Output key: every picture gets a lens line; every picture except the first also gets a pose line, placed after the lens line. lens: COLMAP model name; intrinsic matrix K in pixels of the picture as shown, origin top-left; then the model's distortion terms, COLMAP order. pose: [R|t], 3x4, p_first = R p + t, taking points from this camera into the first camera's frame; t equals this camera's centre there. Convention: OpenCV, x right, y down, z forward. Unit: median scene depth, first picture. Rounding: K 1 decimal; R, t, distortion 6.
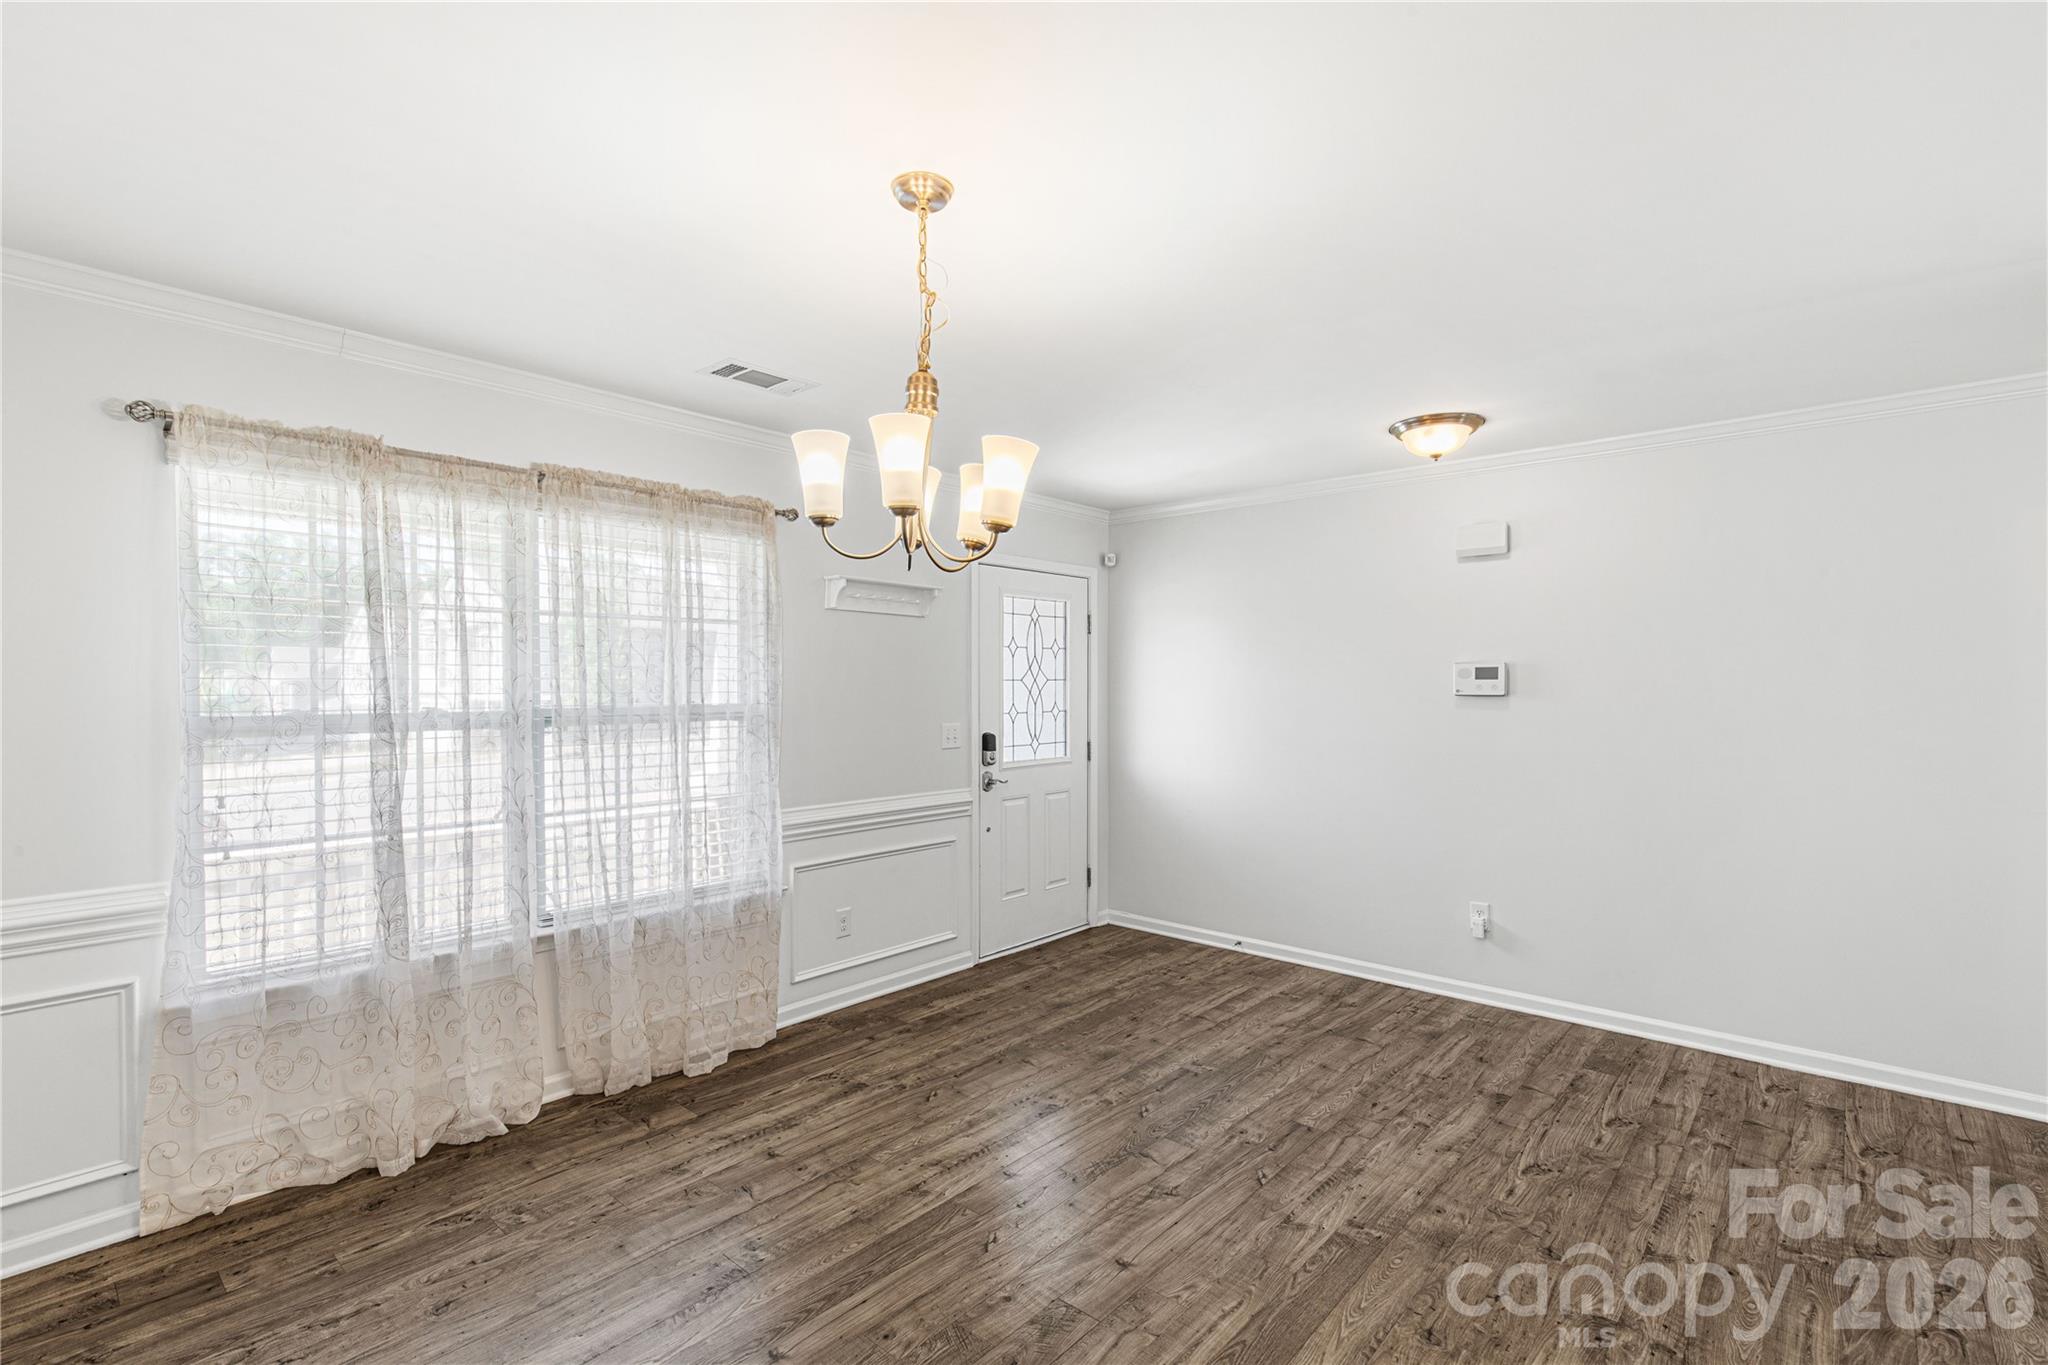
lens RADIAL K [[942.8, 0, 1018.4], [0, 942.8, 687.4], [0, 0, 1]] dist [0.008786, -0.000355]
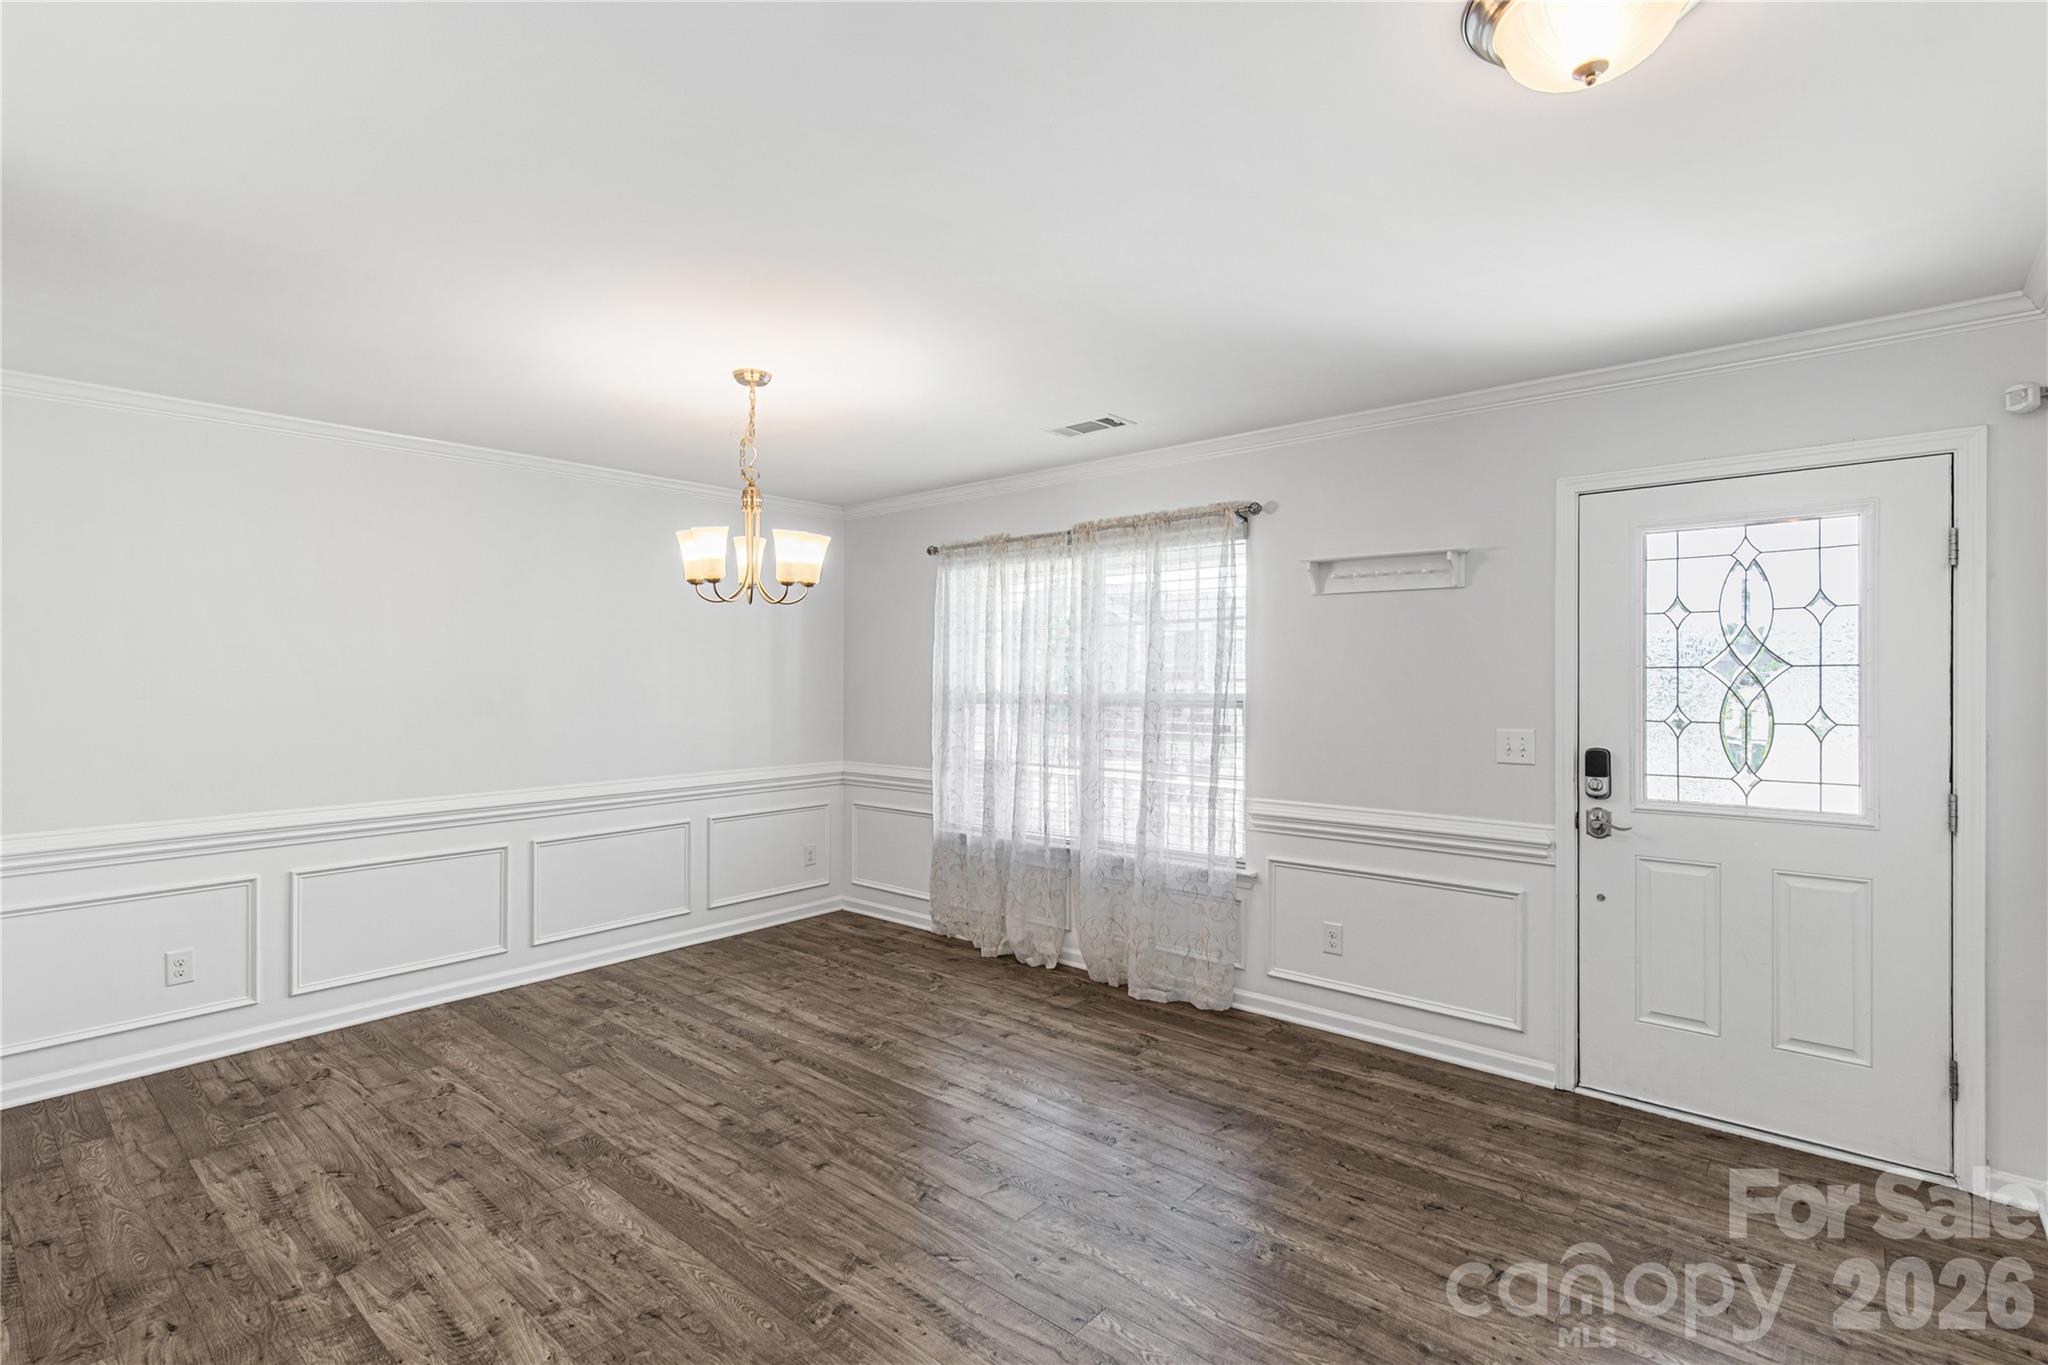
lens RADIAL K [[942.8, 0, 1006.4], [0, 942.8, 682.7], [0, 0, 1]] dist [0.008786, -0.000355]
pose [[0.005397, 0.003964, -0.999978, 0.865969], [-0.000395, 0.999992, 0.003962, -0.000012], [0.999985, 0.000373, 0.005398, 0.821173]]
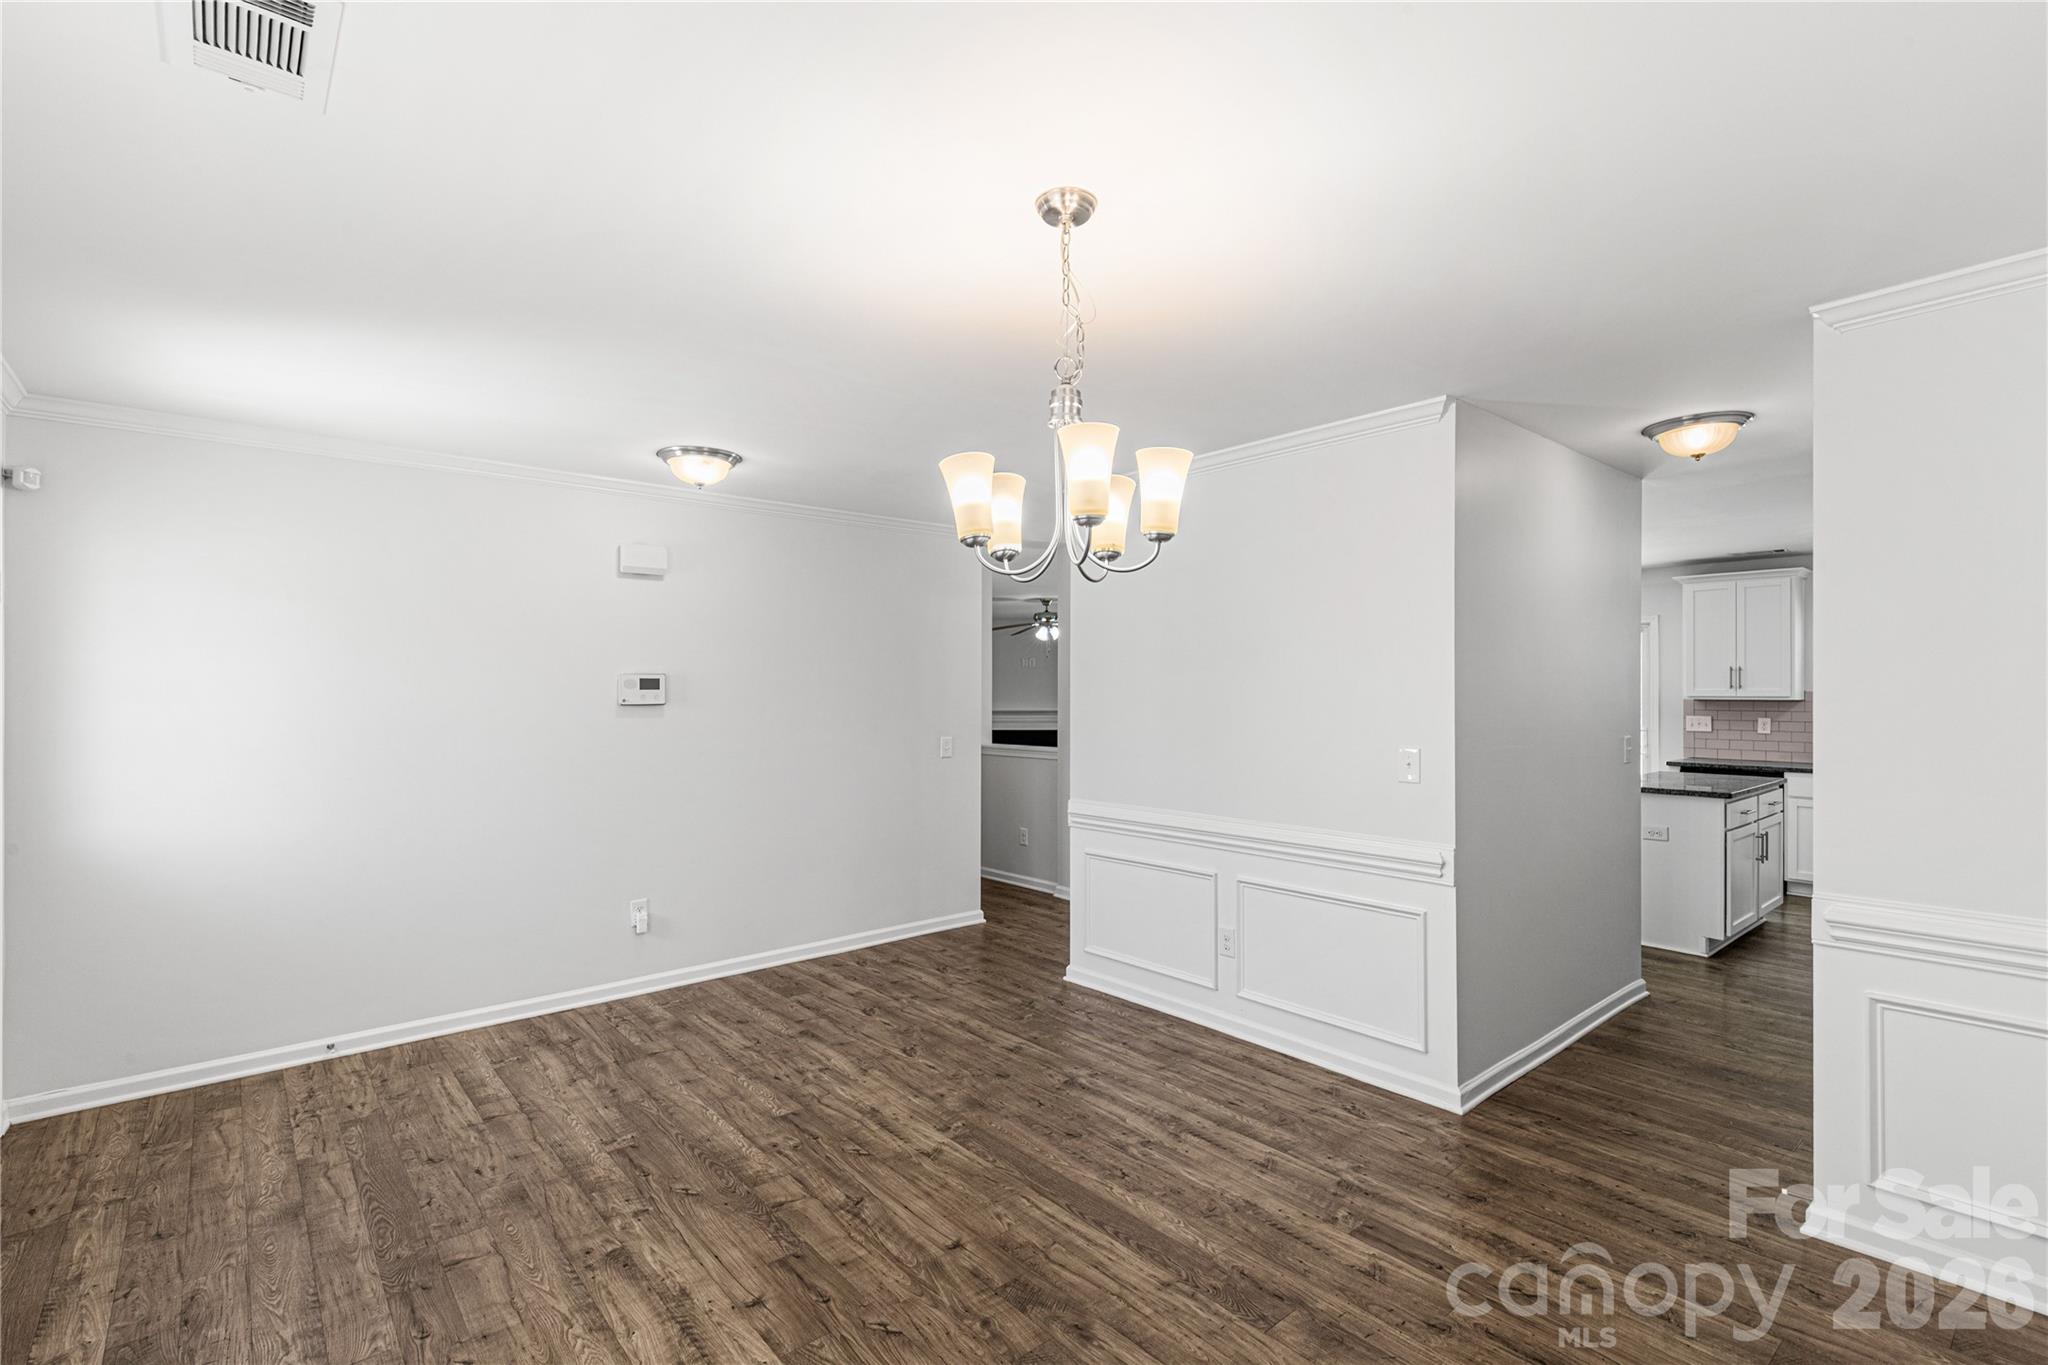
lens RADIAL K [[942.8, 0, 1024.1], [0, 942.8, 669.6], [0, 0, 1]] dist [0.008786, -0.000355]
pose [[0.132452, 0.021584, 0.990954, -0.628262], [0.006677, 0.999721, -0.022667, -0.005422], [-0.991167, 0.009619, 0.132271, 0.521390]]
